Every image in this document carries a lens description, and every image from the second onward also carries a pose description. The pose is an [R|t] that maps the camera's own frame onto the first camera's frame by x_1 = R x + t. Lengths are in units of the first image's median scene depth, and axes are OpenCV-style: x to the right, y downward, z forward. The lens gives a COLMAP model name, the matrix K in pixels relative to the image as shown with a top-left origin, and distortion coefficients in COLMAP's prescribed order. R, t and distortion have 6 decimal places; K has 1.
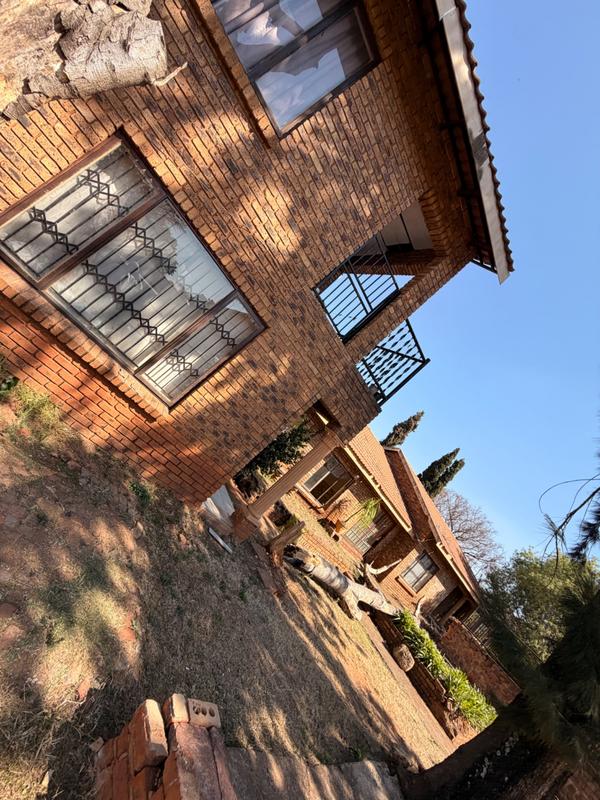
lens RADIAL K [[321.4, 0, 300.7], [0, 321.4, 397.9], [0, 0, 1]] dist [-0.000726, 0.000041]
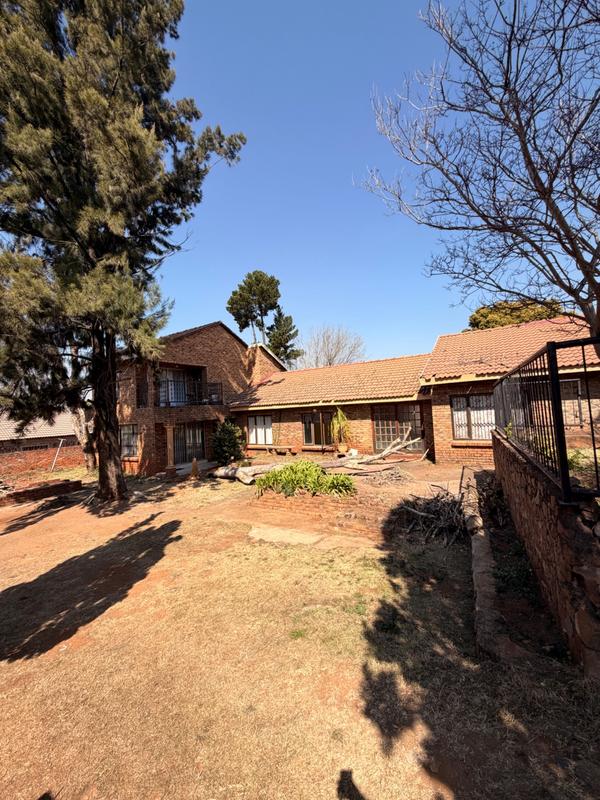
lens RADIAL K [[321.4, 0, 300.7], [0, 321.4, 397.9], [0, 0, 1]] dist [-0.000726, 0.000041]
pose [[0.173798, -0.773072, -0.610044, 3.565155], [0.427865, 0.617225, -0.660276, 3.731033], [0.886976, -0.146262, 0.438043, 1.393351]]
